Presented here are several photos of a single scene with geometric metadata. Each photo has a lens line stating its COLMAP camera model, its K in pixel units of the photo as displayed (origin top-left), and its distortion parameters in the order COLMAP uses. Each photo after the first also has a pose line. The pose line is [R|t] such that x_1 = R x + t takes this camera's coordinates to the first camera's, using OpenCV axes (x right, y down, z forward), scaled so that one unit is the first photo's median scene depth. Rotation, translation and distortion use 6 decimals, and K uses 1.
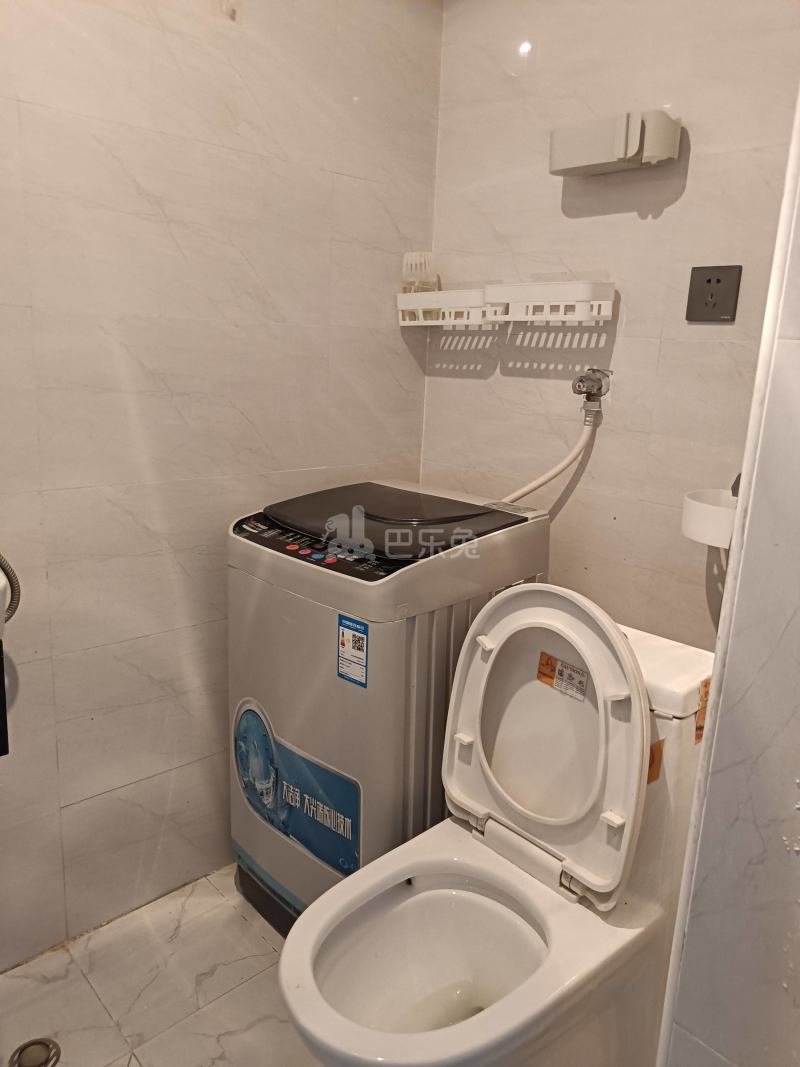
lens RADIAL K [[801.5, 0, 400.0], [0, 801.5, 533.5], [0, 0, 1]] dist [0.010917, -0.003618]
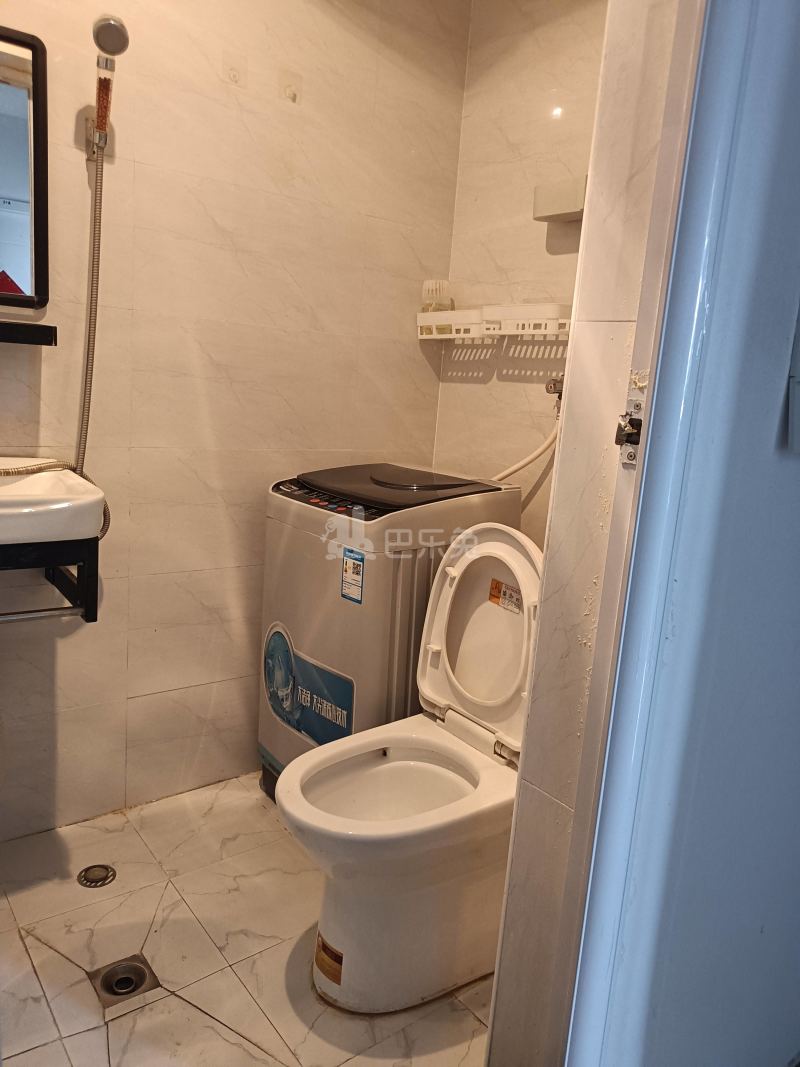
lens RADIAL K [[801.5, 0, 400.0], [0, 801.5, 533.5], [0, 0, 1]] dist [0.010917, -0.003618]
pose [[0.995432, 0.049638, -0.081549, 0.104579], [-0.053160, 0.997719, -0.041598, 0.110607], [0.079299, 0.045743, 0.995801, -0.258471]]
